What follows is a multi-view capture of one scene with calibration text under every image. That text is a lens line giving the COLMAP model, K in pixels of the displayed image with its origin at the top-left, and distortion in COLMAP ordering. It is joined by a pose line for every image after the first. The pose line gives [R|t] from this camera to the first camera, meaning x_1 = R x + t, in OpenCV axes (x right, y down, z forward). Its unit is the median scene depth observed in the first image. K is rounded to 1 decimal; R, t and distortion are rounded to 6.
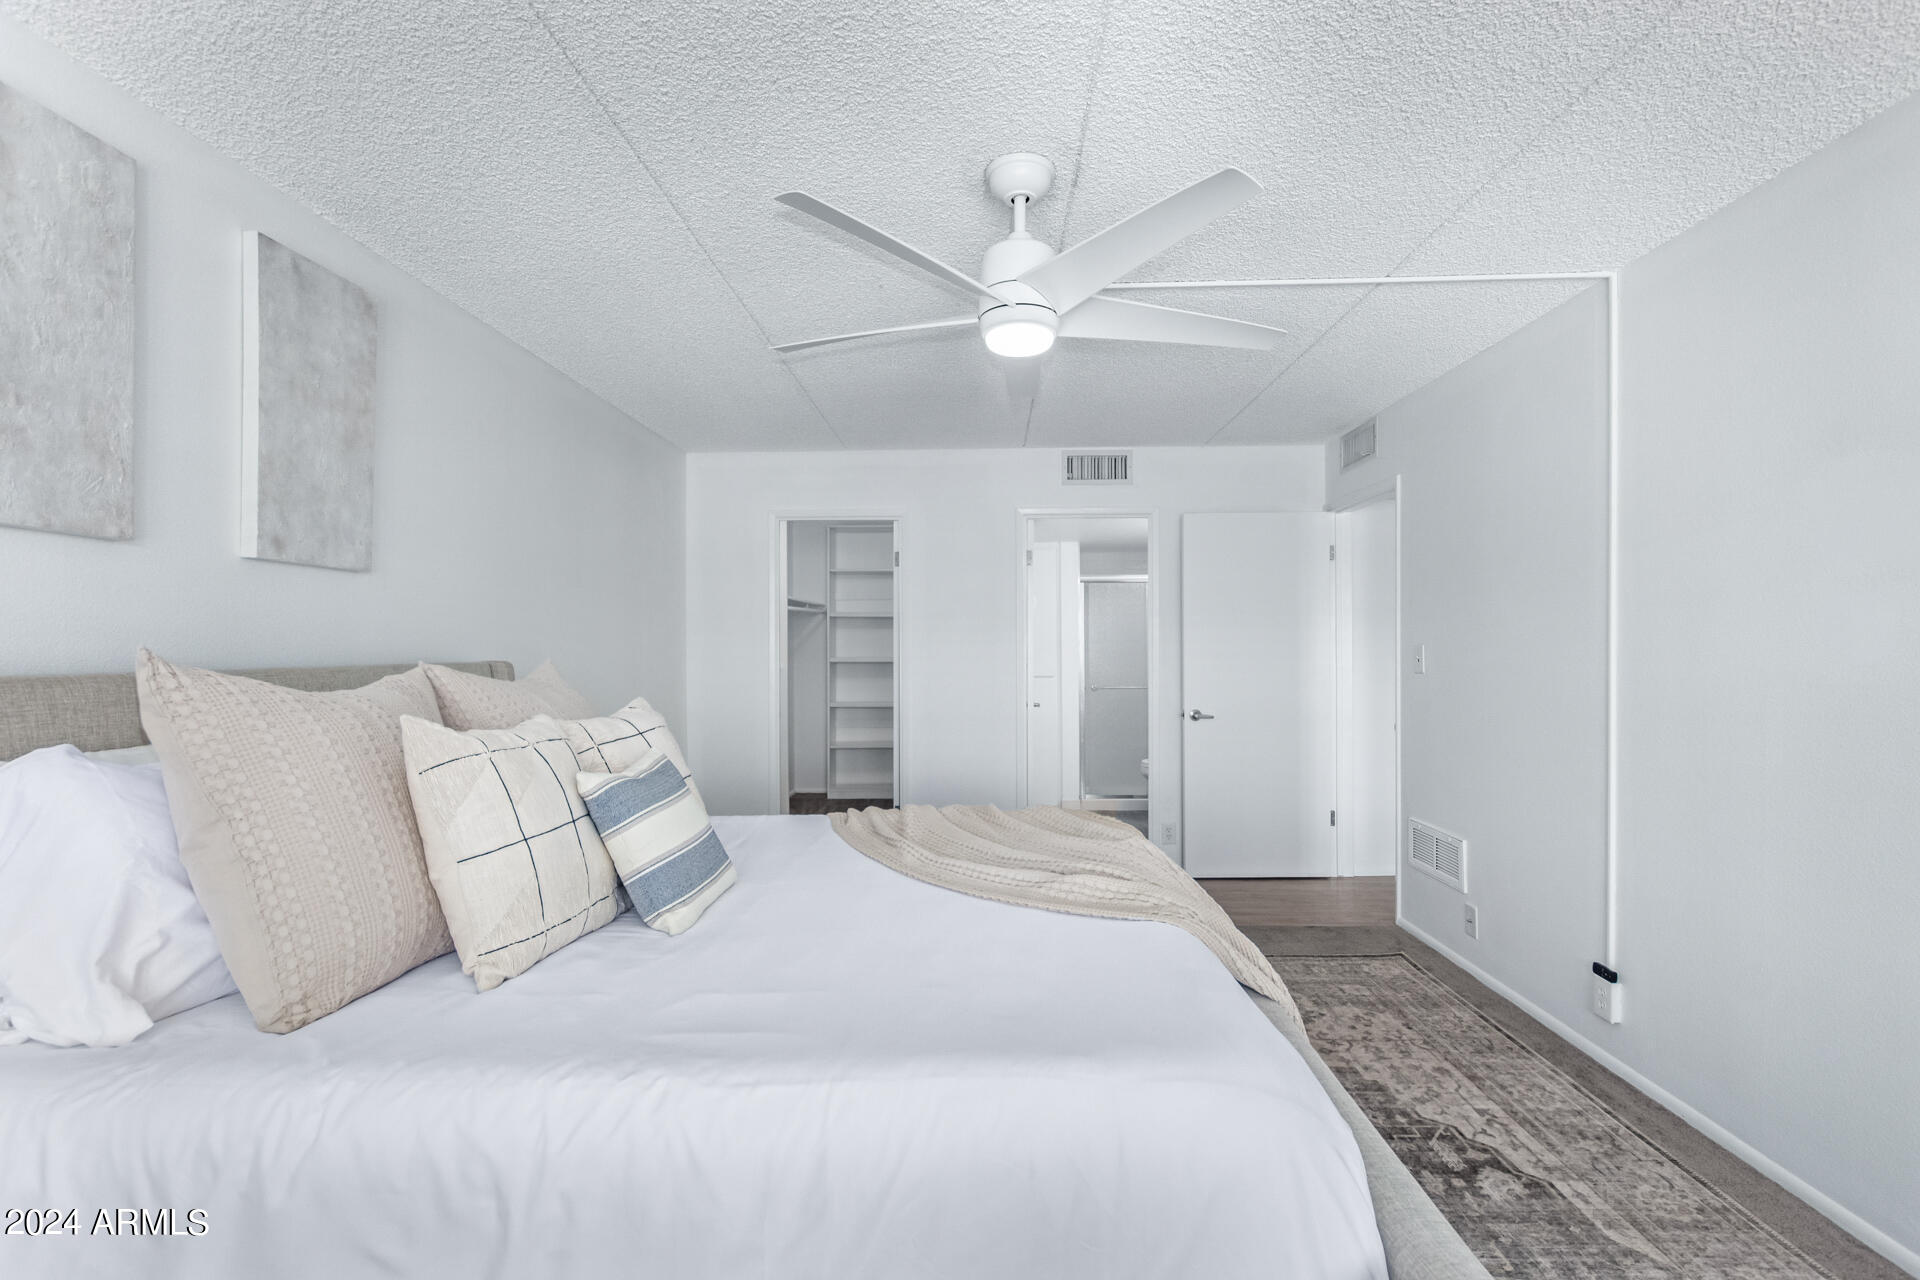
lens RADIAL K [[903.6, 0, 959.5], [0, 903.6, 643.8], [0, 0, 1]] dist [0.013183, -0.005504]
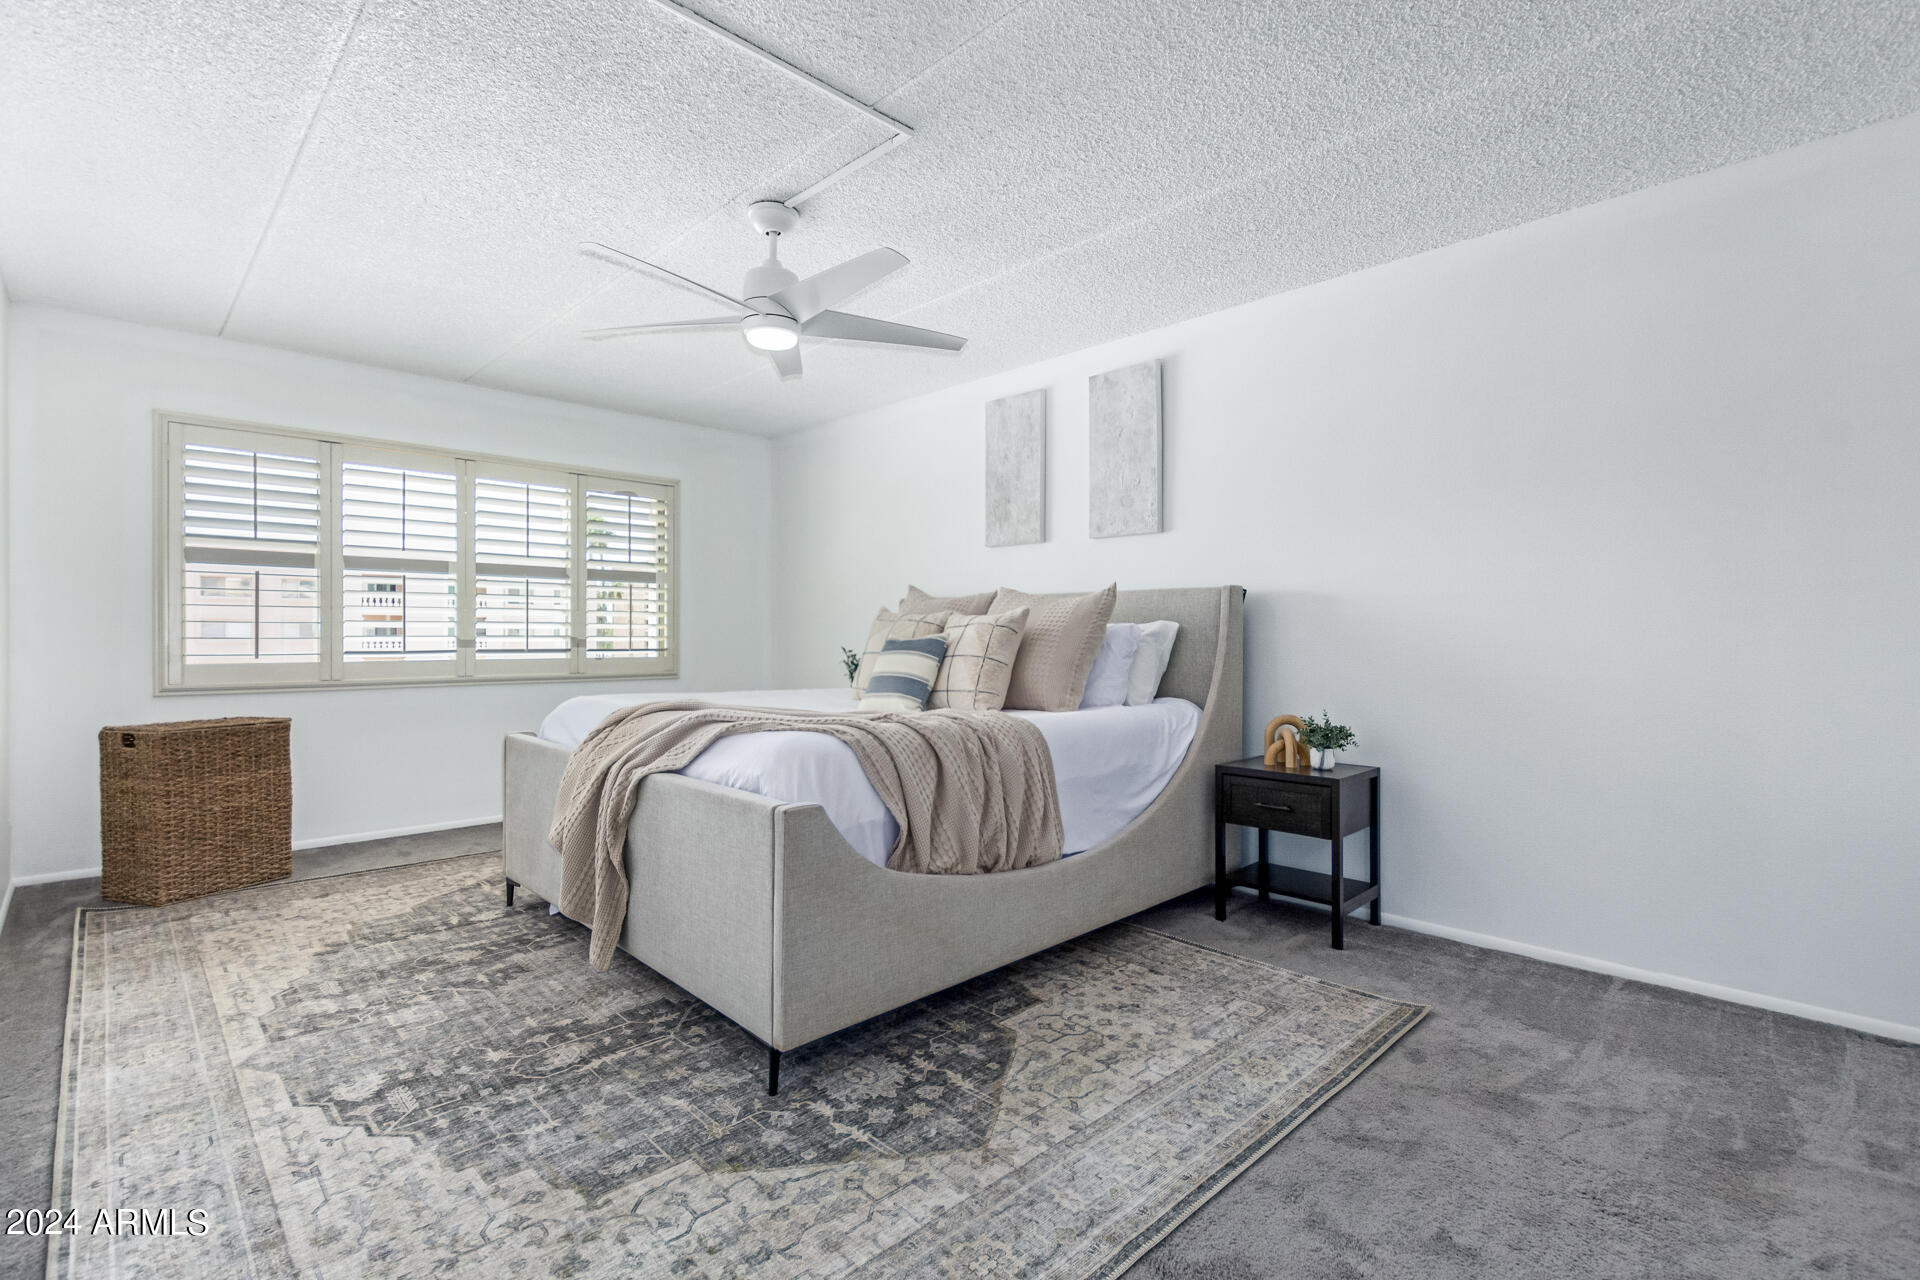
lens RADIAL K [[903.6, 0, 960.8], [0, 903.6, 636.9], [0, 0, 1]] dist [0.013183, -0.005504]
pose [[-0.701381, 0.004450, -0.712773, 0.795100], [0.003866, 0.999990, 0.002440, 0.109677], [0.712776, -0.001044, -0.701391, 2.039988]]
